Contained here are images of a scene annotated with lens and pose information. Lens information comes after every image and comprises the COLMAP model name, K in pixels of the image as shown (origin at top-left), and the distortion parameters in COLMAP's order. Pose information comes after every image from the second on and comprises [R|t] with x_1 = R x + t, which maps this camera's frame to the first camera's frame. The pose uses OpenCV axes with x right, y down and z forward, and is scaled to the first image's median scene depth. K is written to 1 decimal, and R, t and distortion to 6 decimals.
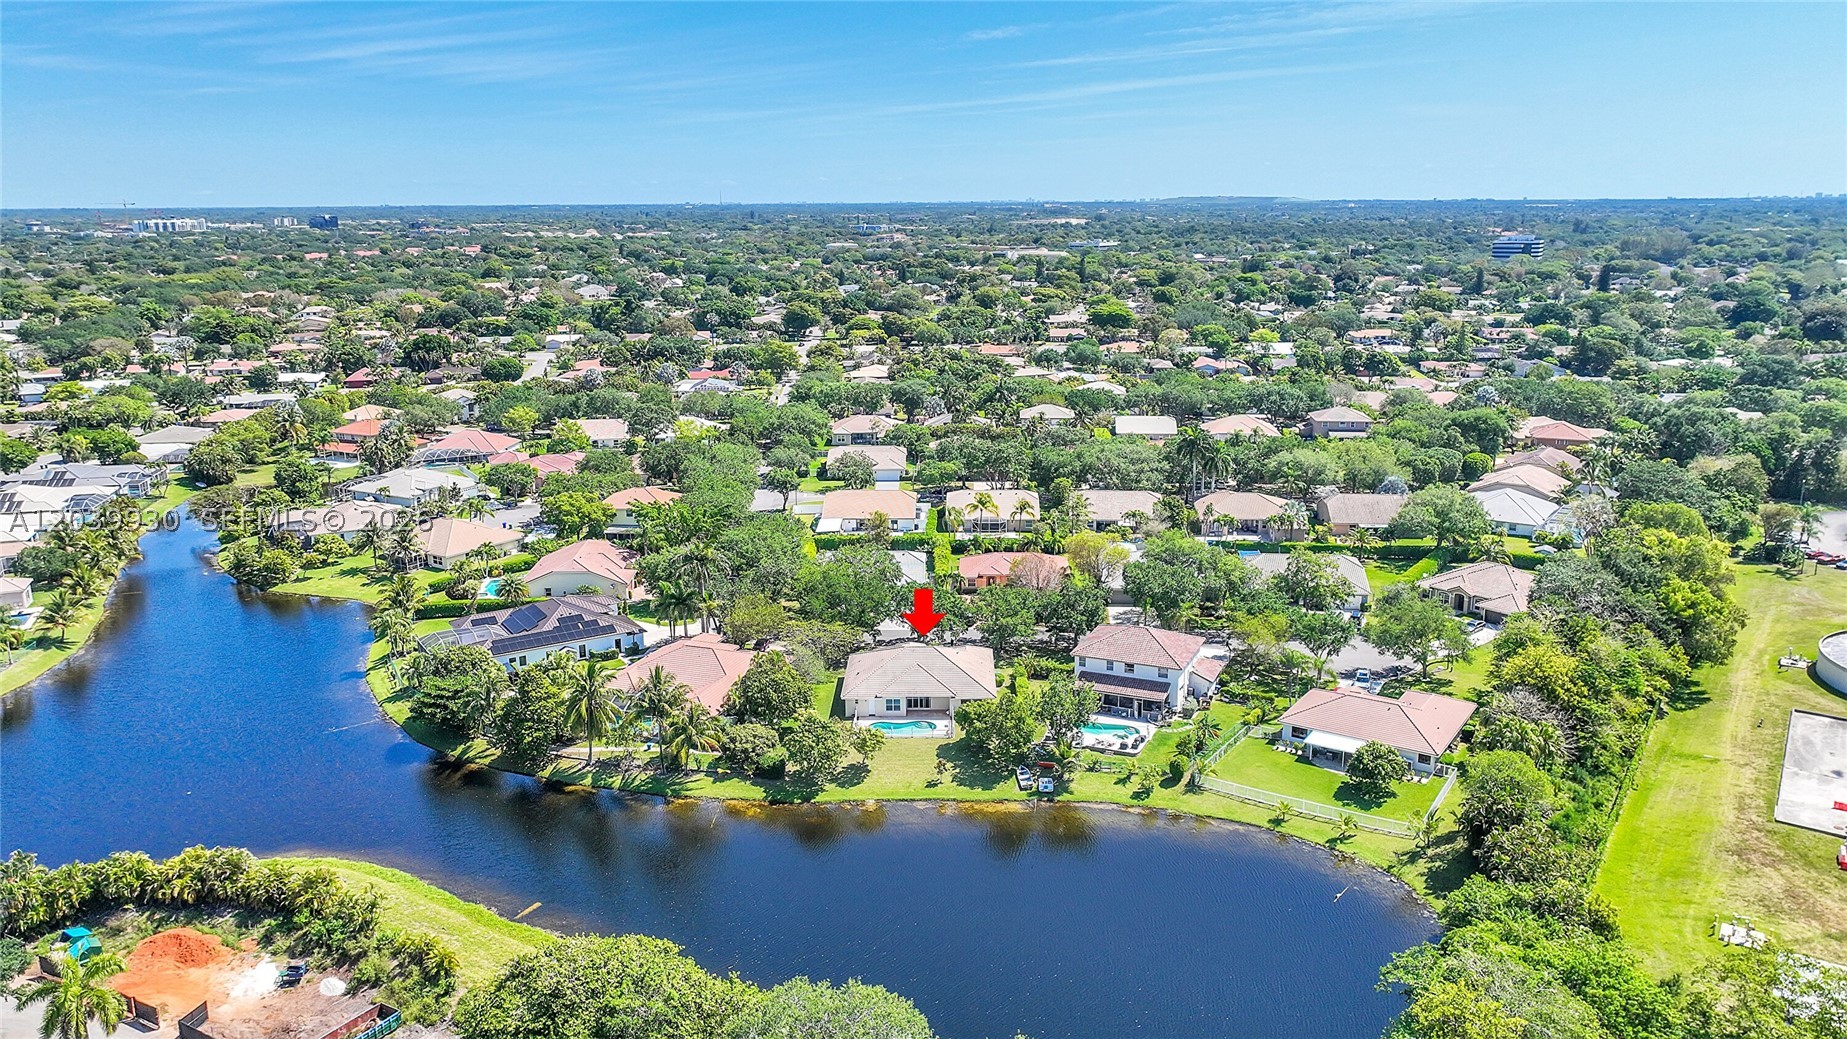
lens RADIAL K [[1331.3, 0, 928.6], [0, 1331.3, 515.8], [0, 0, 1]] dist [0.004148, 0.007041]
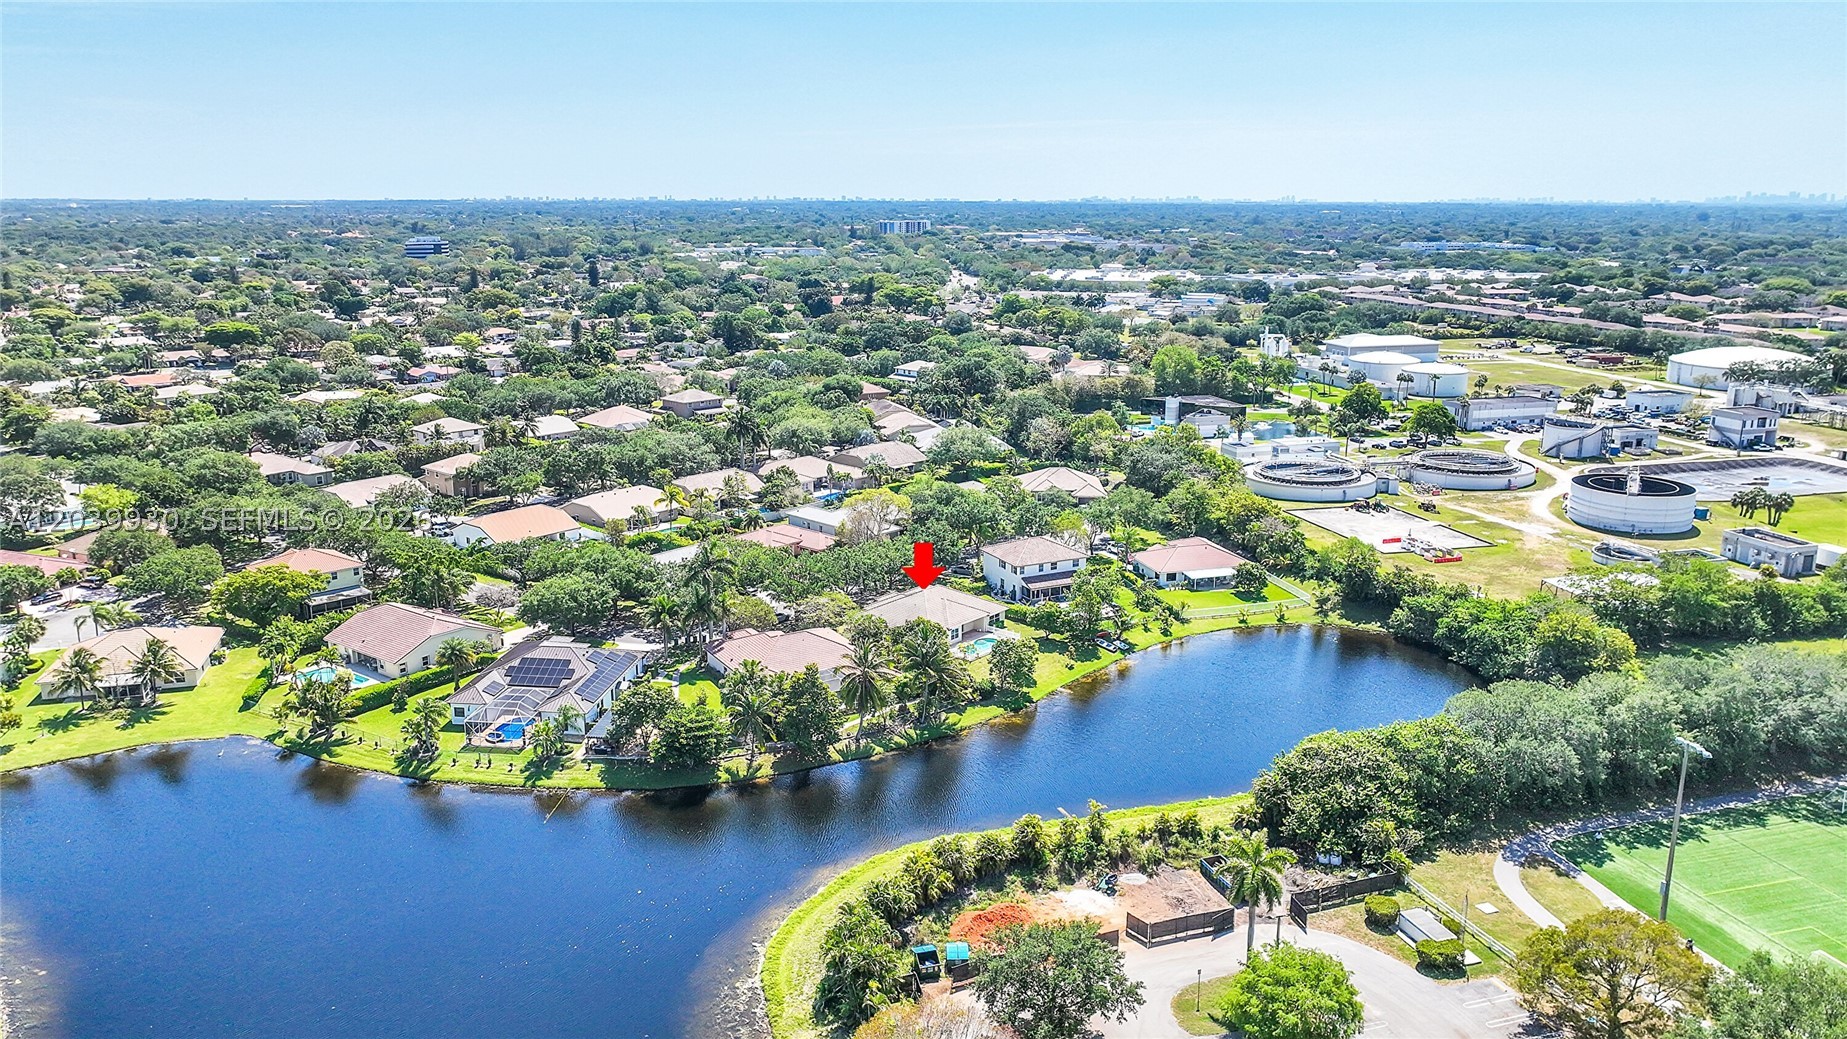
lens RADIAL K [[1331.3, 0, 945.3], [0, 1331.3, 538.8], [0, 0, 1]] dist [0.004148, 0.007041]
pose [[0.625045, -0.184852, 0.758386, -0.944073], [0.172078, 0.980285, 0.097115, -0.062092], [-0.761386, 0.069800, 0.644531, 0.224727]]
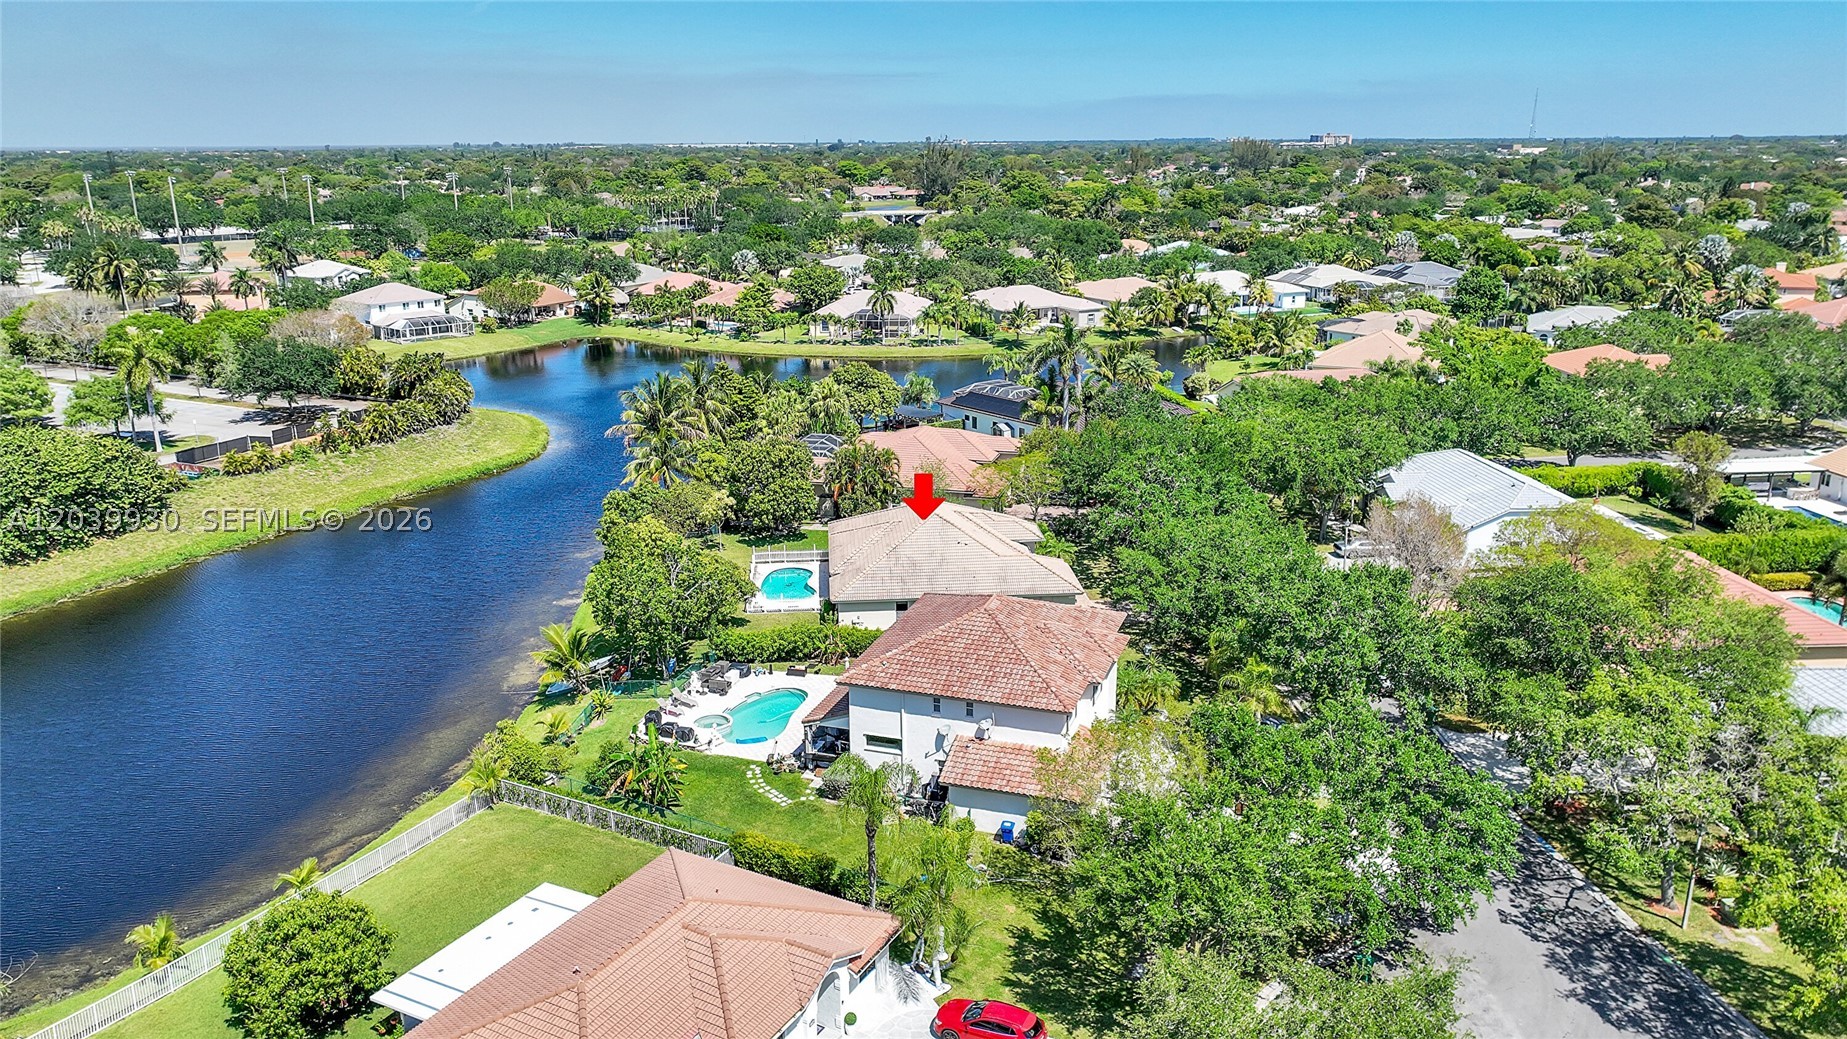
lens RADIAL K [[1331.3, 0, 937.8], [0, 1331.3, 525.4], [0, 0, 1]] dist [0.004148, 0.007041]
pose [[0.104214, 0.287042, -0.952232, 0.583207], [-0.228242, 0.938795, 0.258013, -0.048658], [0.968011, 0.190451, 0.163350, 0.951432]]
